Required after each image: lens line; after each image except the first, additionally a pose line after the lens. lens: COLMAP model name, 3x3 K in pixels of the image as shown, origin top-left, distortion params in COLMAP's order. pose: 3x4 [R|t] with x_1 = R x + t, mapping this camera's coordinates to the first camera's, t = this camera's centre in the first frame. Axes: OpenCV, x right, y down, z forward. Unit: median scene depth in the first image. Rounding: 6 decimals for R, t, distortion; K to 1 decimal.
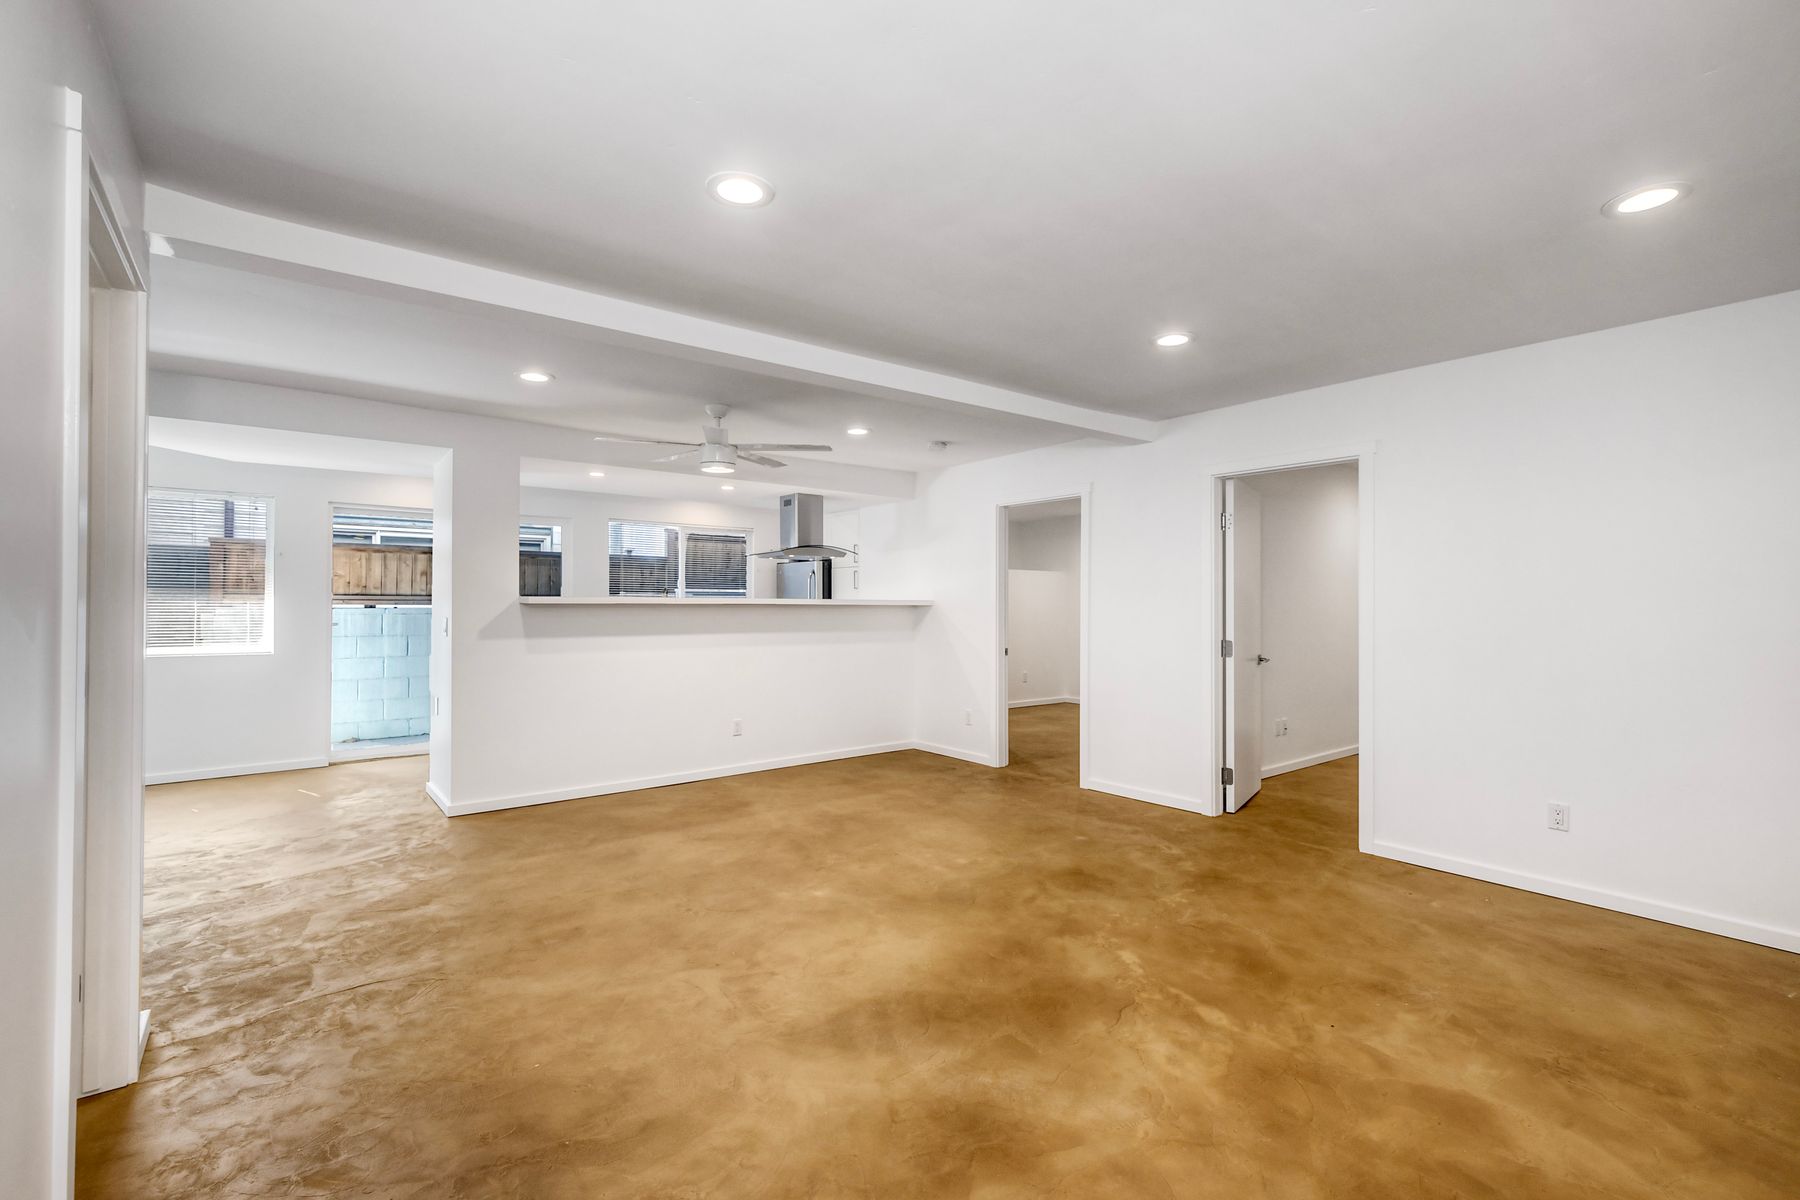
lens RADIAL K [[801.8, 0, 900.0], [0, 801.8, 600.0], [0, 0, 1]] dist [0.001421, 0.000203]
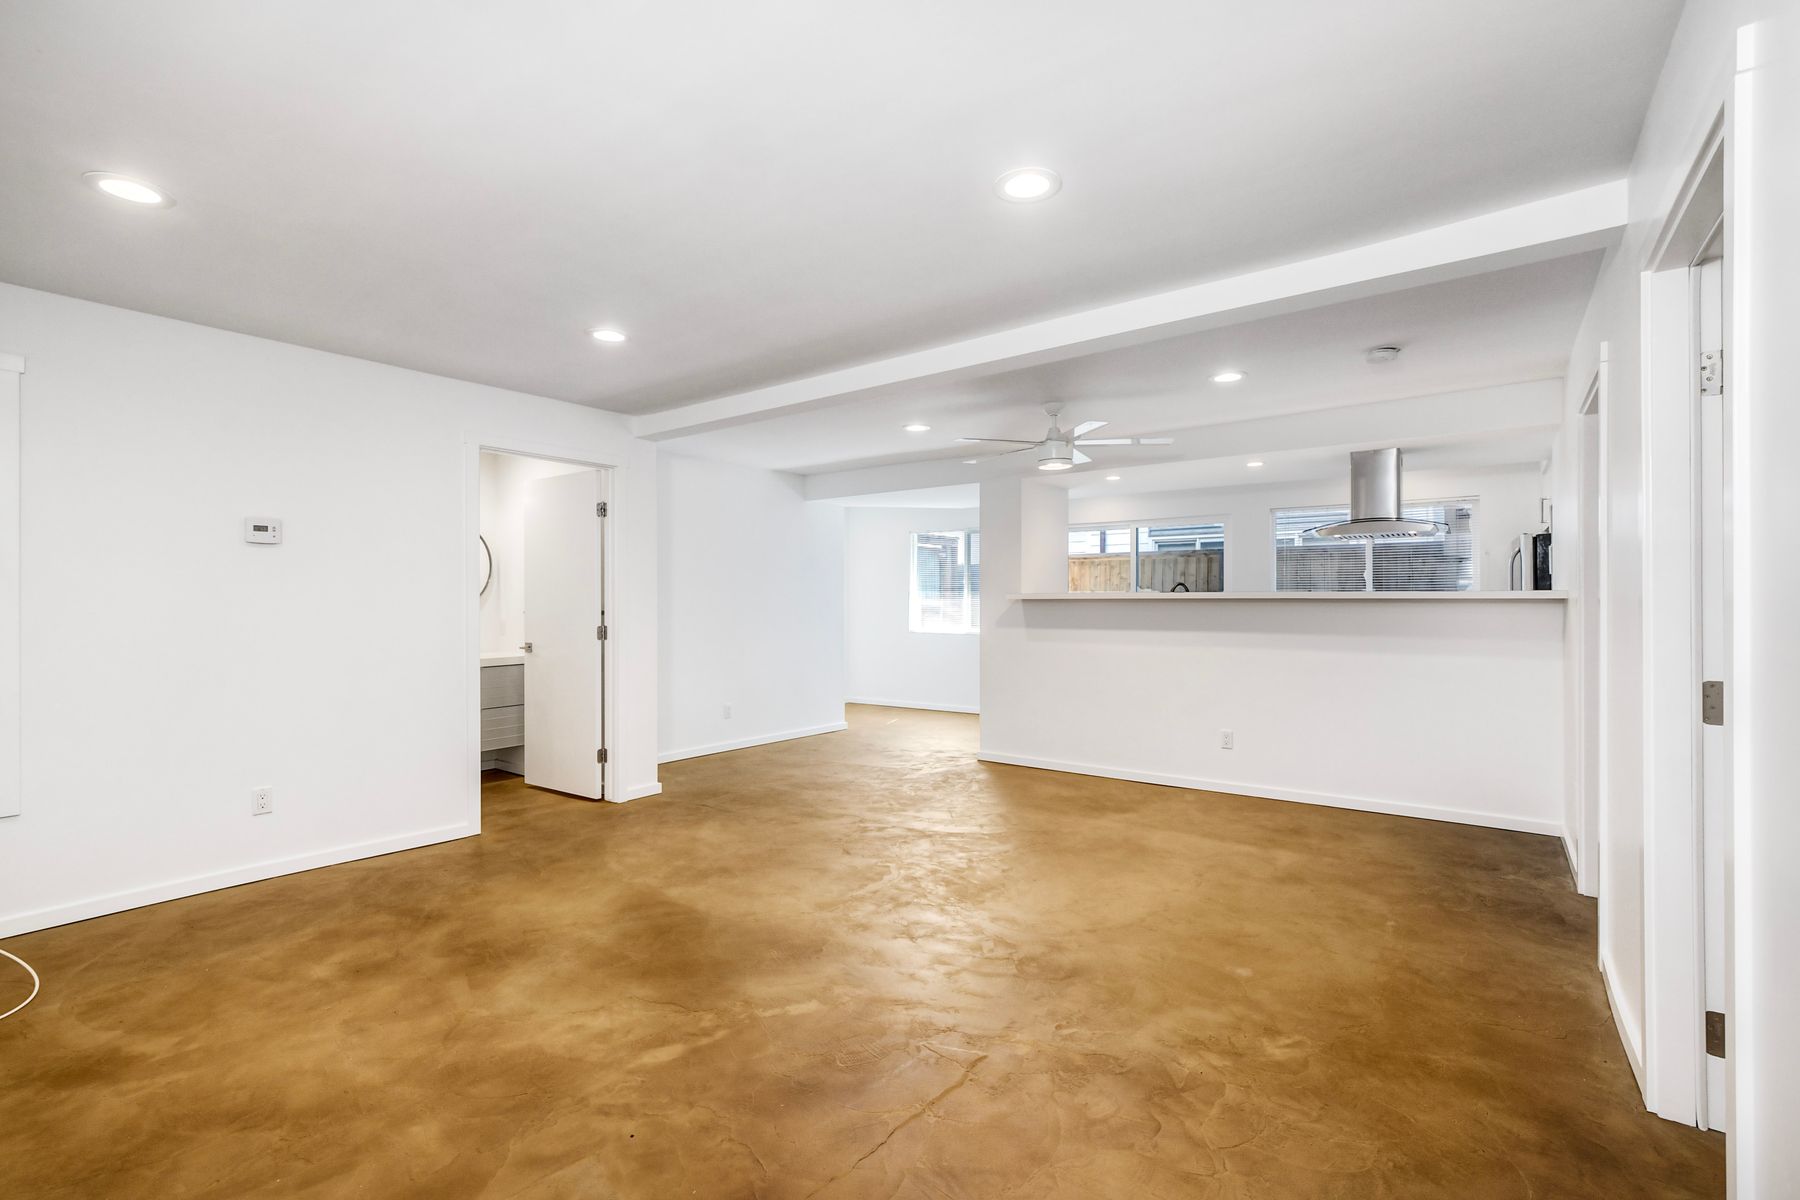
lens RADIAL K [[801.8, 0, 900.0], [0, 801.8, 600.0], [0, 0, 1]] dist [0.001421, 0.000203]
pose [[0.262697, -0.005454, -0.964863, 0.747520], [0.006354, 0.999972, -0.003922, 0.011103], [0.964857, -0.005101, 0.262725, 0.578844]]
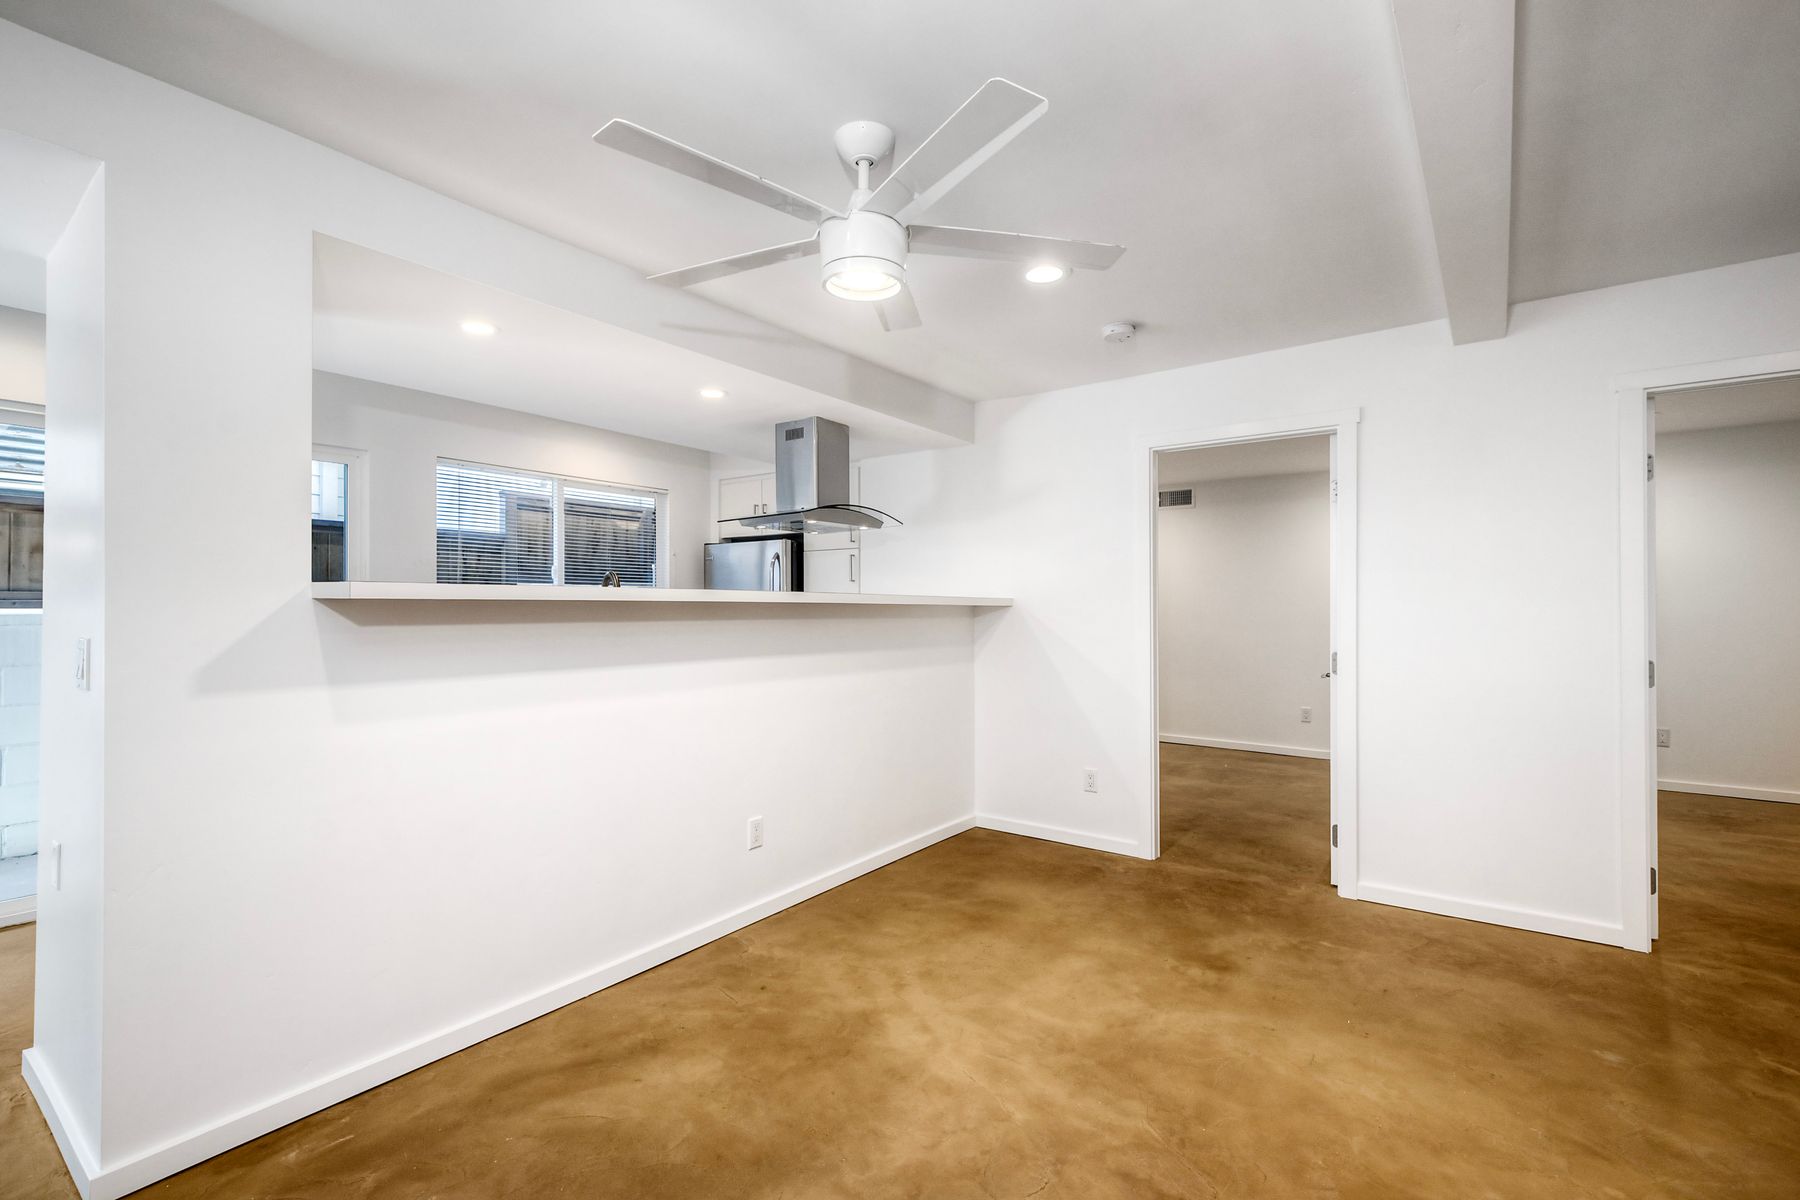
lens RADIAL K [[801.8, 0, 900.0], [0, 801.8, 600.0], [0, 0, 1]] dist [0.001421, 0.000203]
pose [[0.962847, 0.001740, 0.270042, -0.347944], [-0.001133, 0.999996, -0.002406, 0.006262], [-0.270045, 0.002010, 0.962846, 0.622099]]
